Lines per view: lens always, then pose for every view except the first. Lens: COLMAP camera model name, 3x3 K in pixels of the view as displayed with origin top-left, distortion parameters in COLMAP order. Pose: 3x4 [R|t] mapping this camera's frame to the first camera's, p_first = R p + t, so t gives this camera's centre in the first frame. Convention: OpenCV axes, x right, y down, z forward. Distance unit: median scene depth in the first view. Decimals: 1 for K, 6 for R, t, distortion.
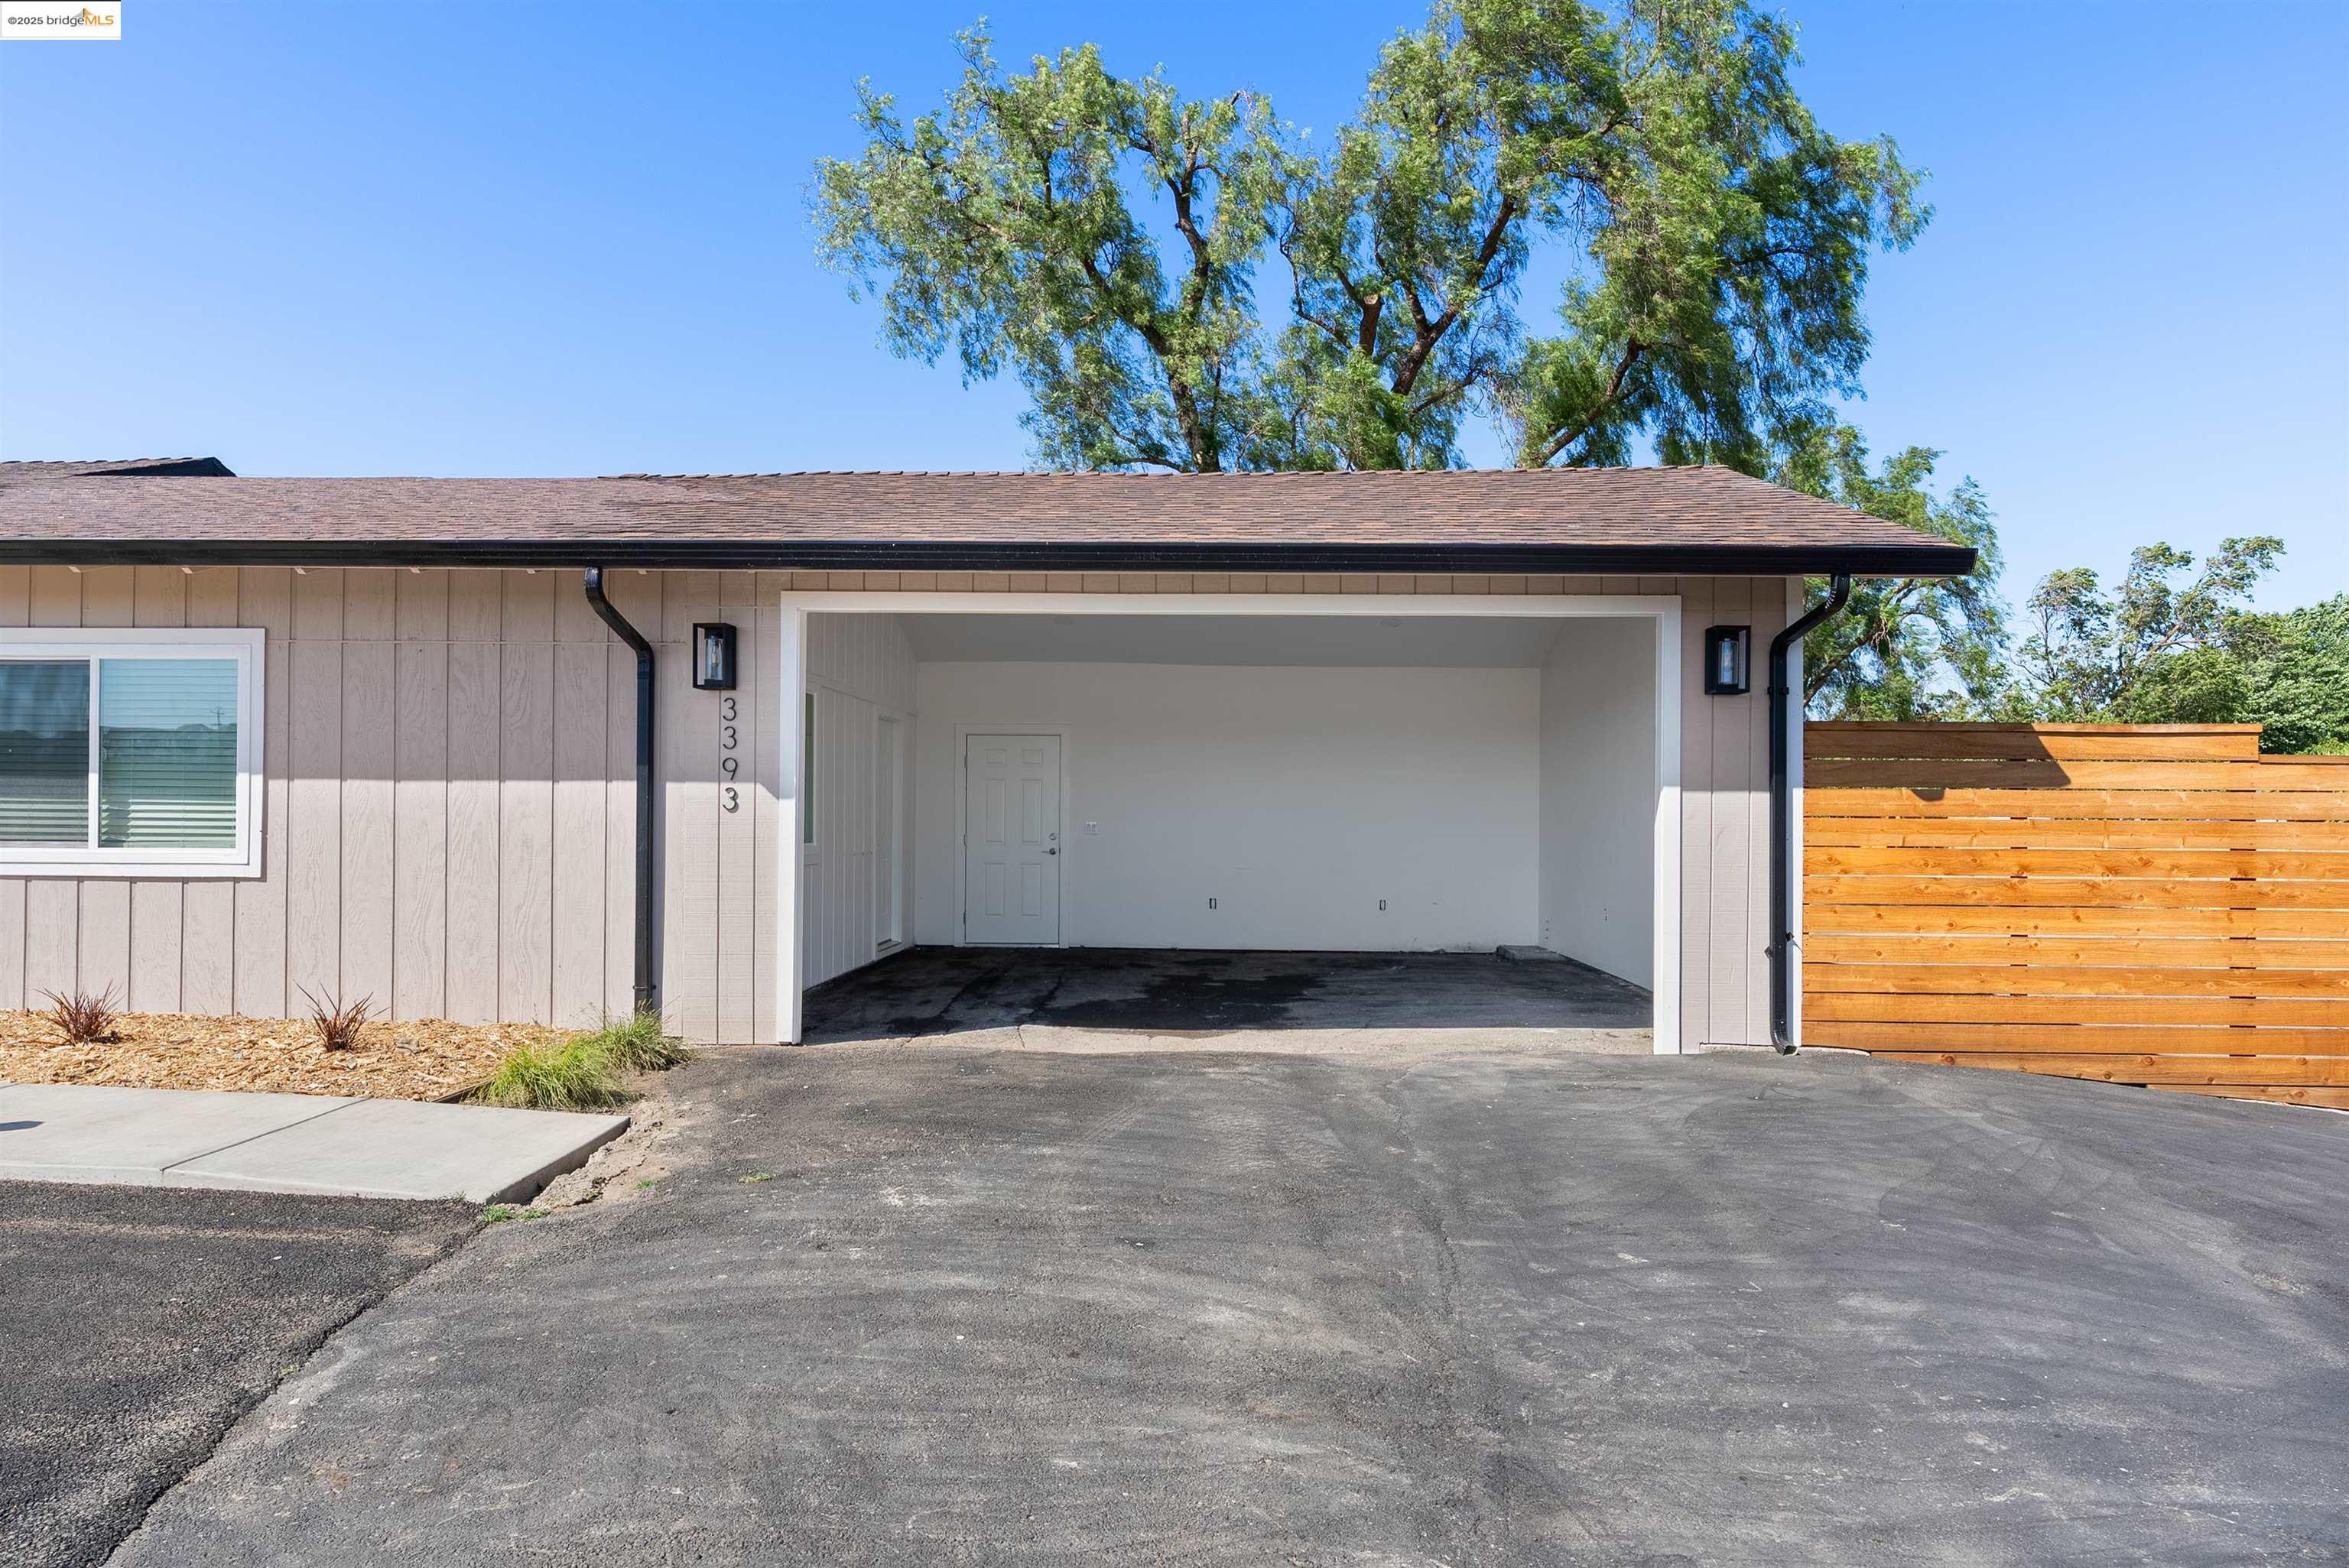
lens RADIAL K [[1502.3, 0, 1174.5], [0, 1502.3, 784.0], [0, 0, 1]] dist [0.000826, 0.000251]
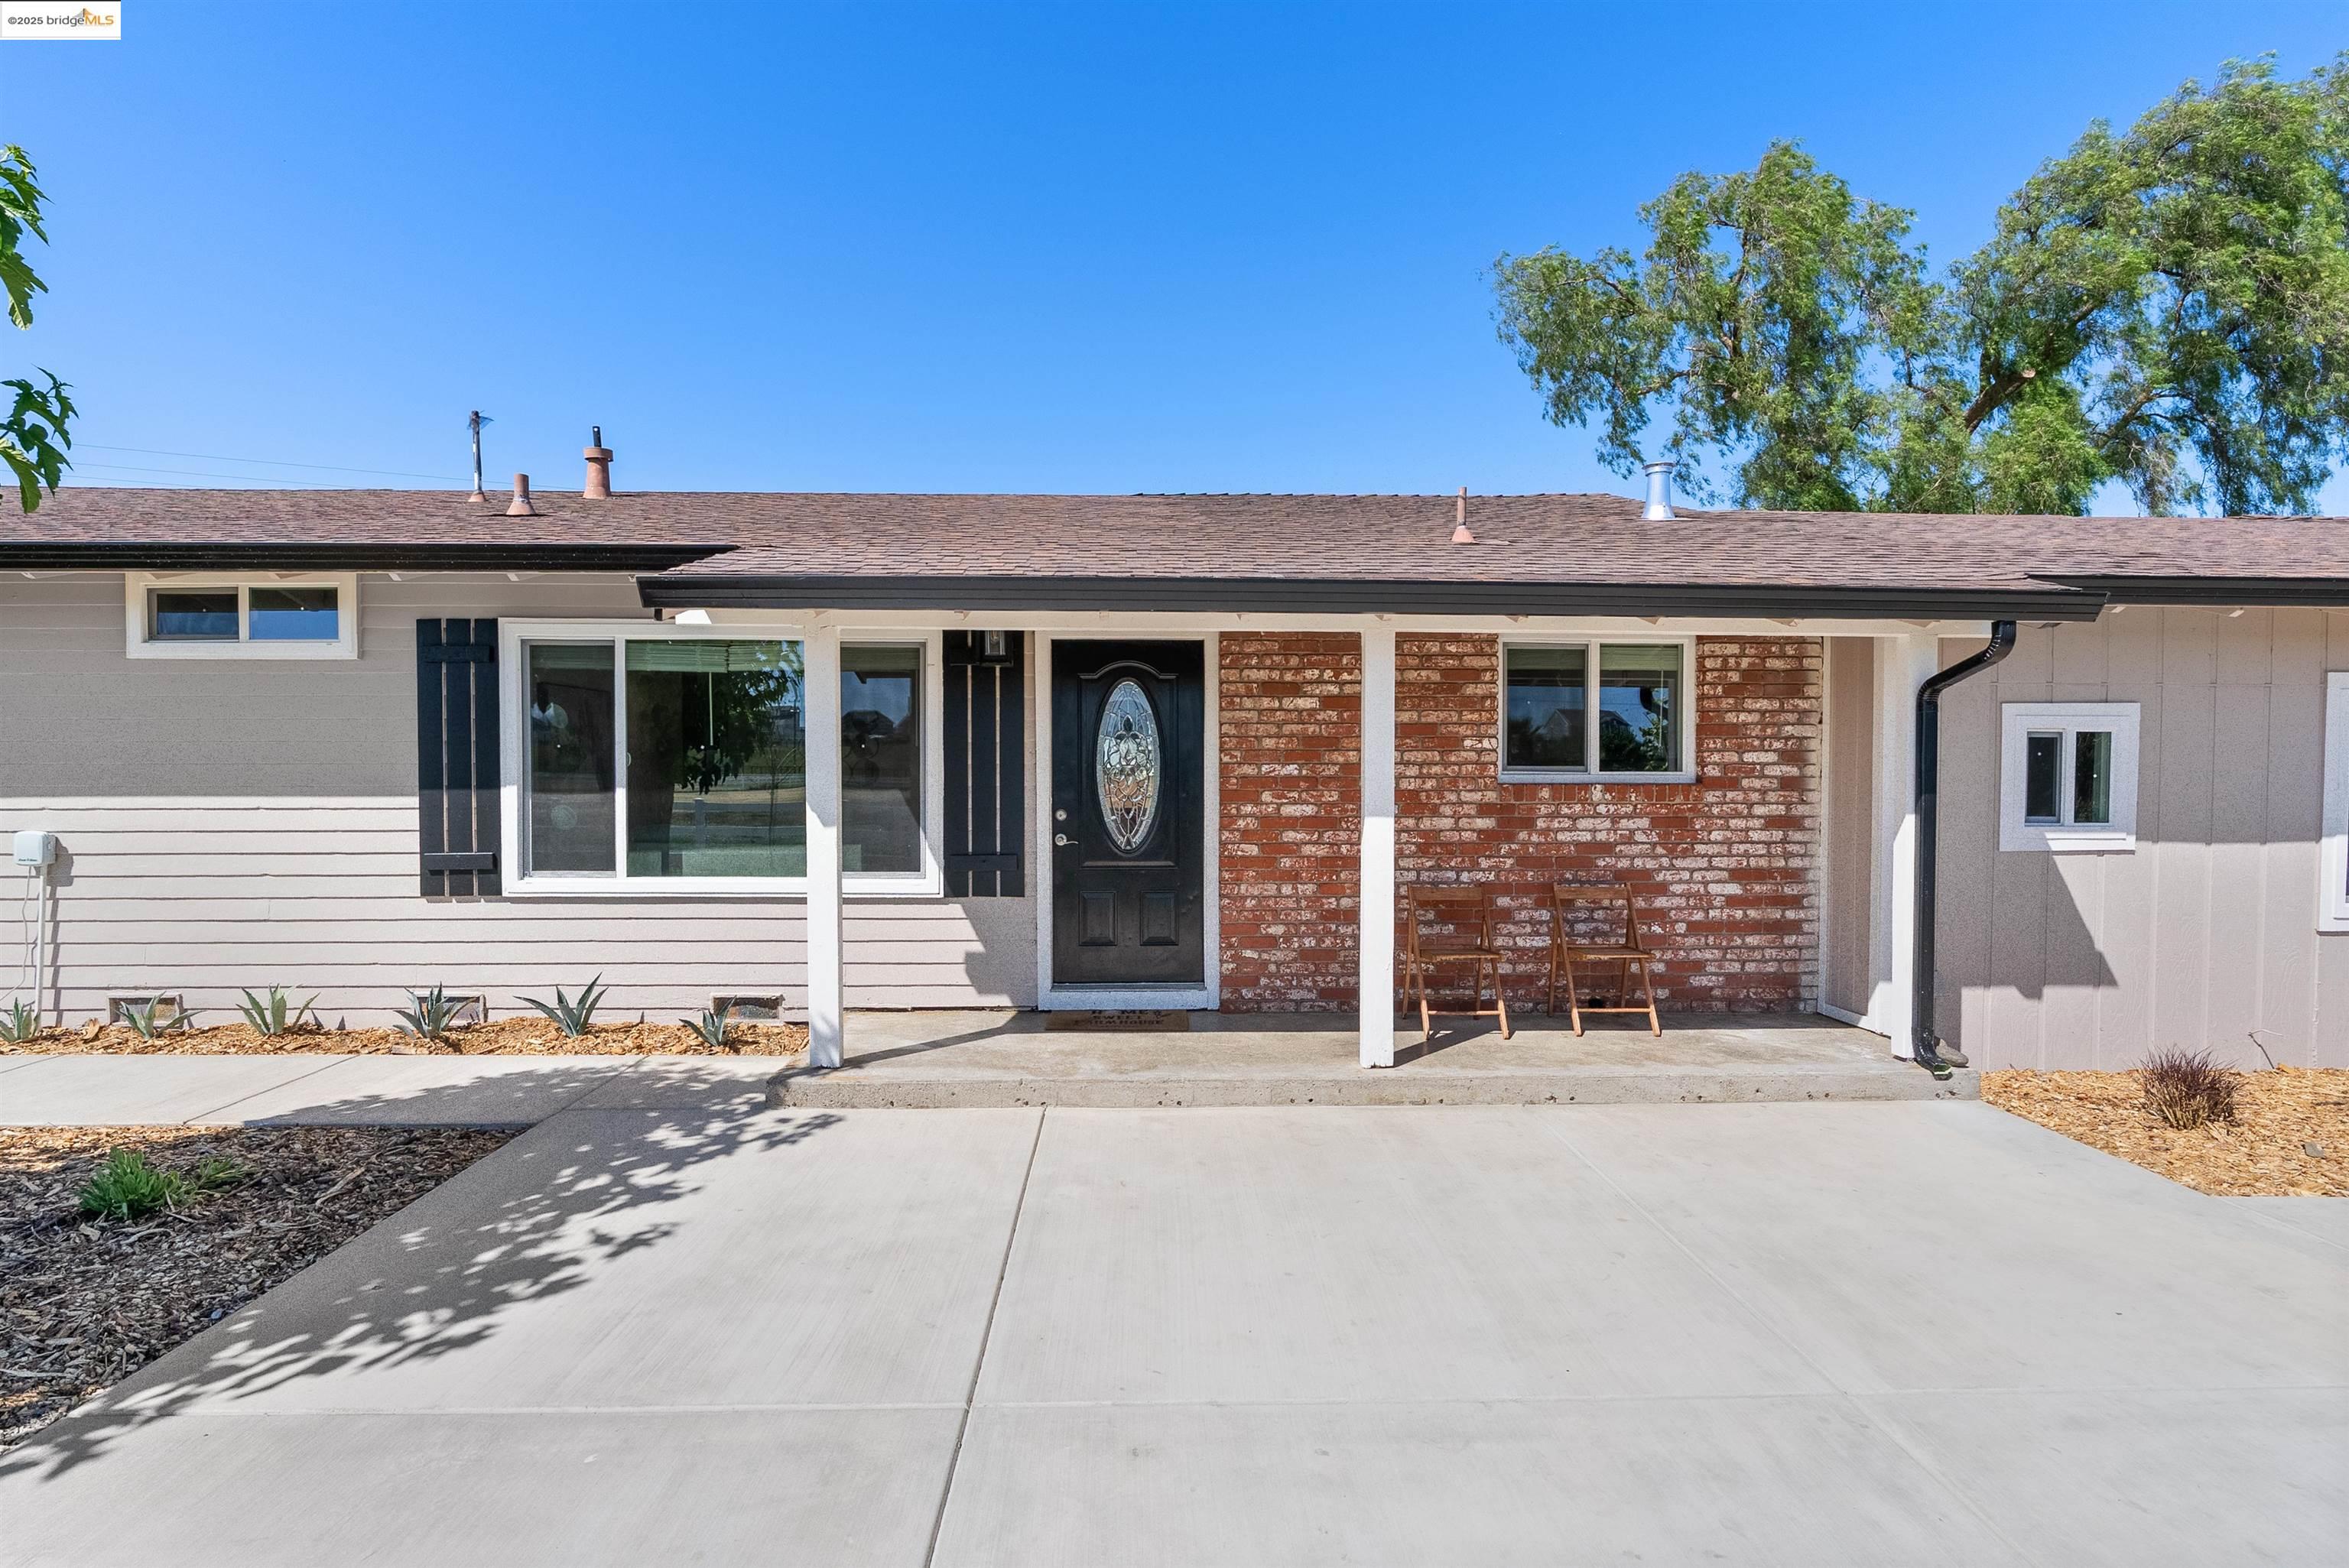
lens RADIAL K [[1096.5, 0, 1165.9], [0, 1096.5, 784.9], [0, 0, 1]] dist [0.000514, 0.001151]
pose [[0.997156, -0.009097, 0.074818, -1.623493], [0.006329, 0.999290, 0.037150, -0.063173], [-0.075103, -0.036571, 0.996505, 0.360723]]
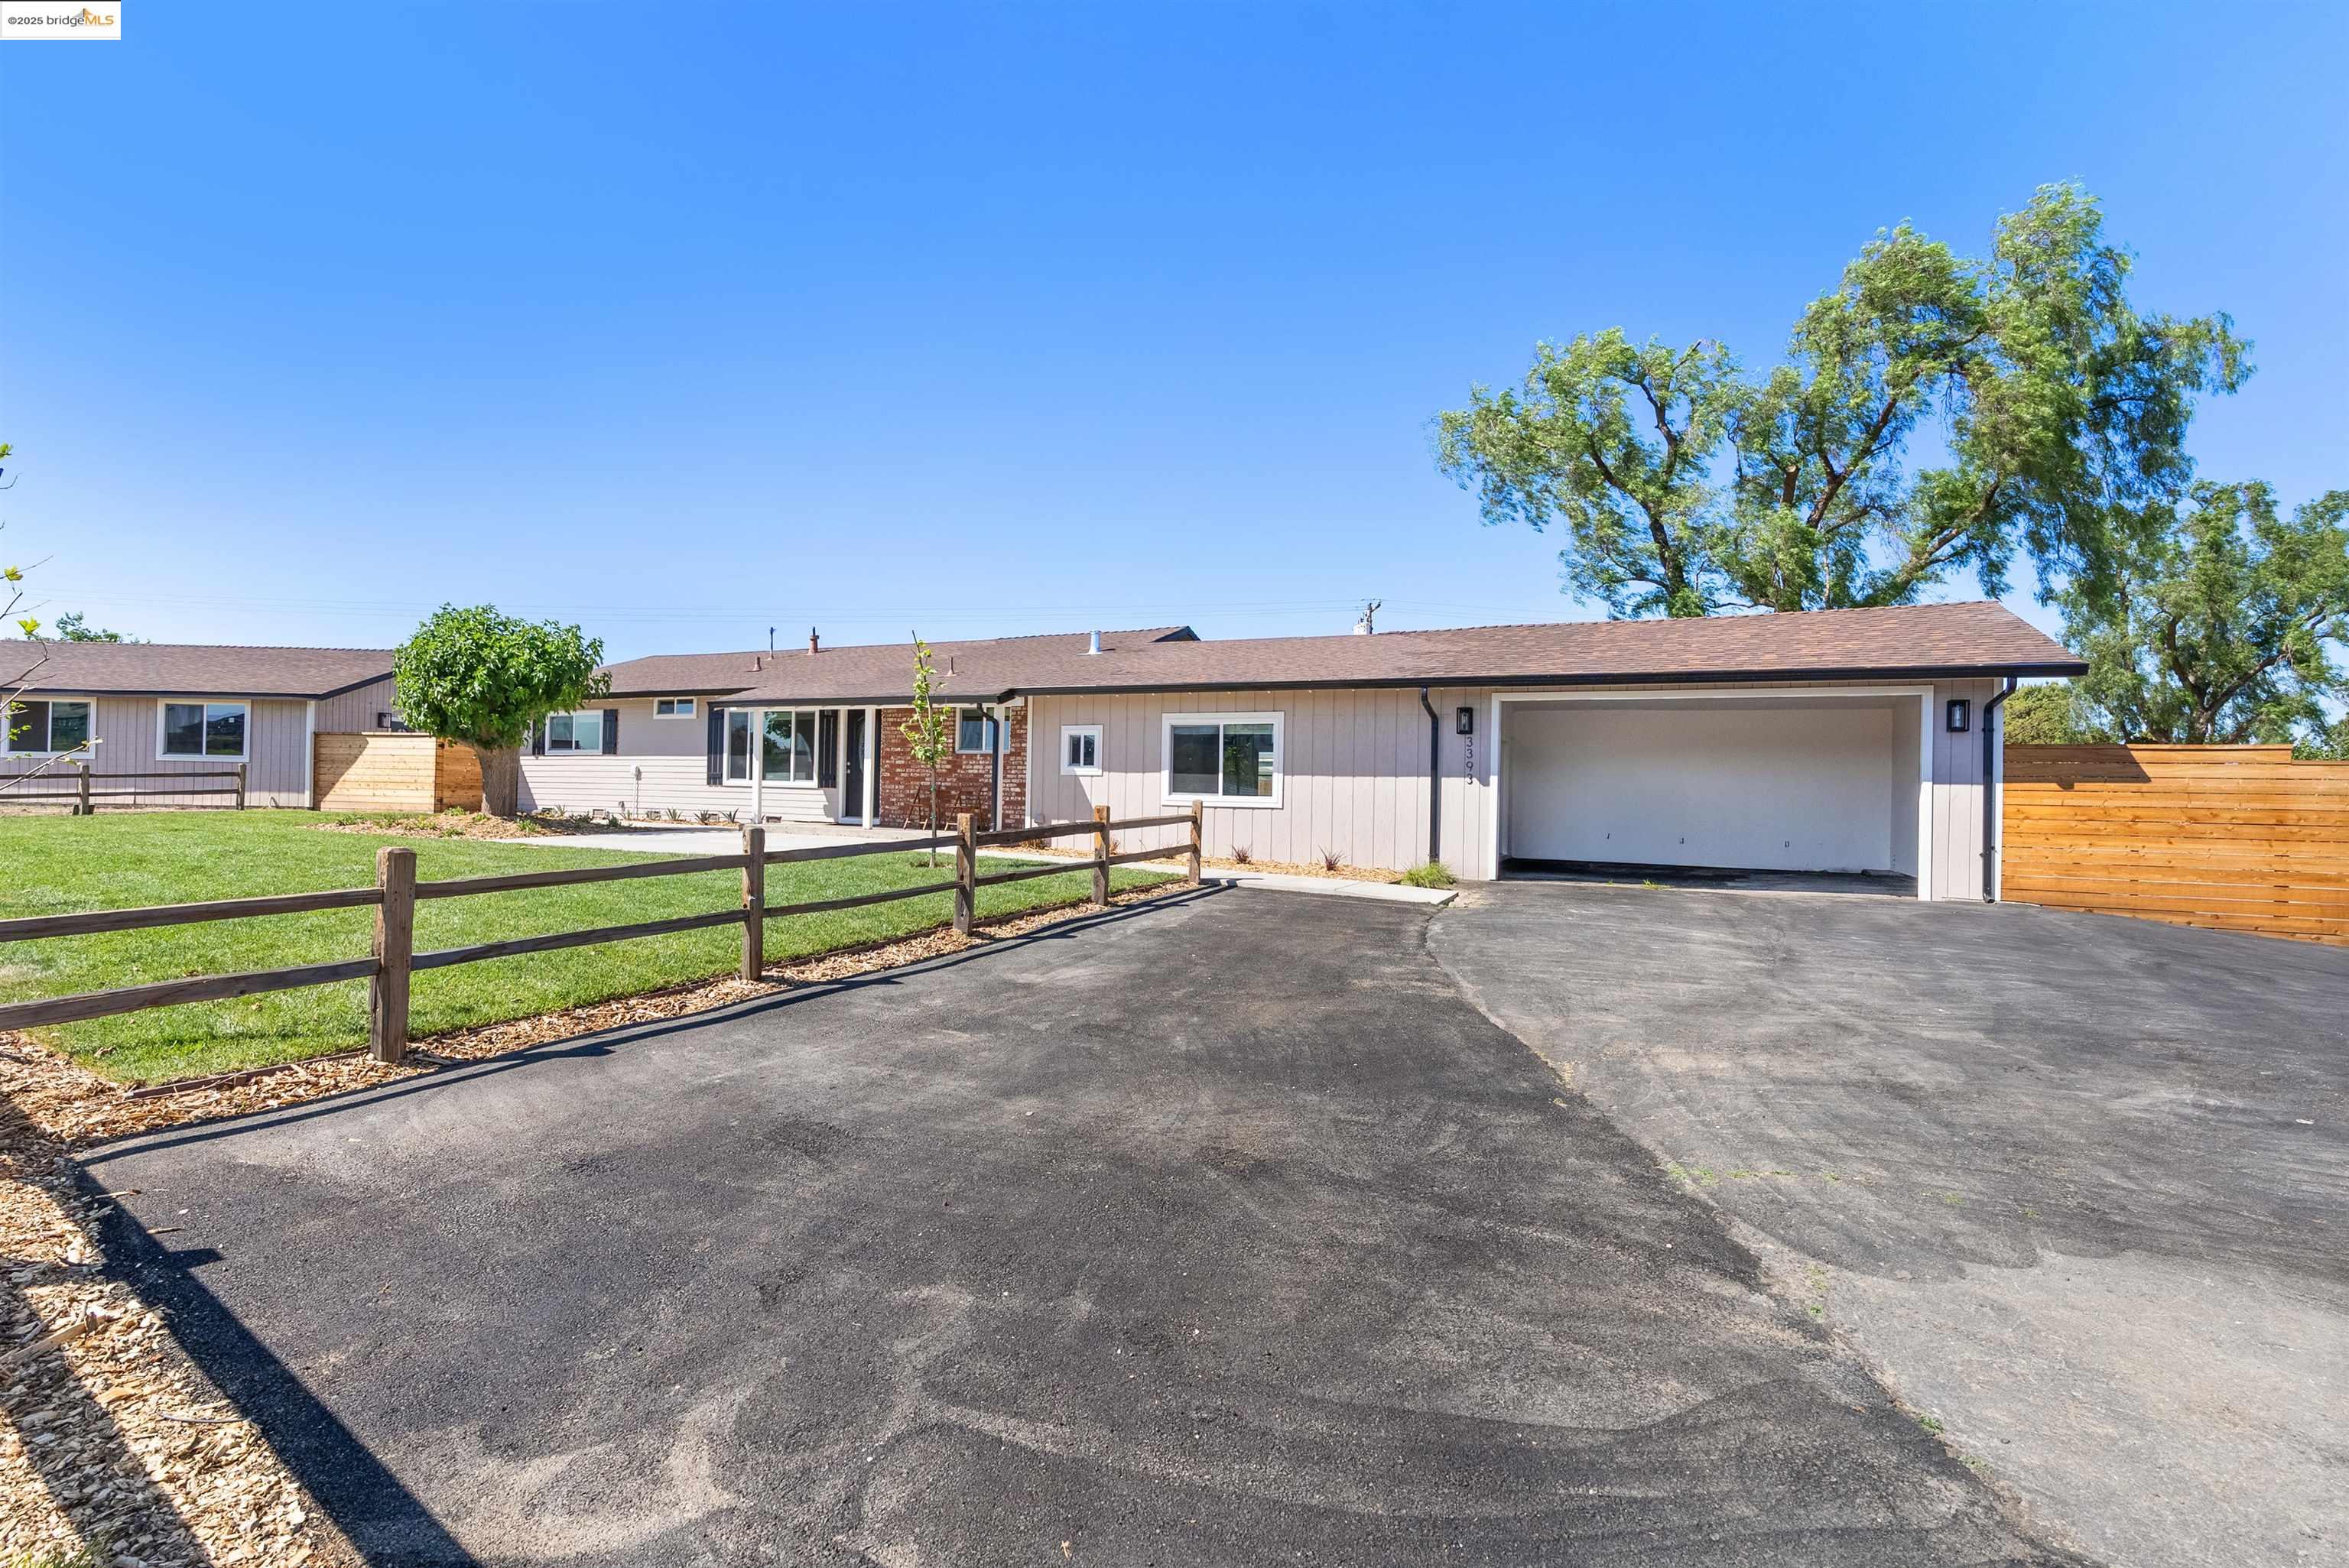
lens RADIAL K [[1096.5, 0, 1165.9], [0, 1096.5, 784.9], [0, 0, 1]] dist [0.000514, 0.001151]
pose [[0.919612, 0.008283, -0.392742, -0.048313], [-0.004869, 0.999941, 0.009688, 0.005220], [0.392799, -0.006997, 0.919598, -0.832747]]
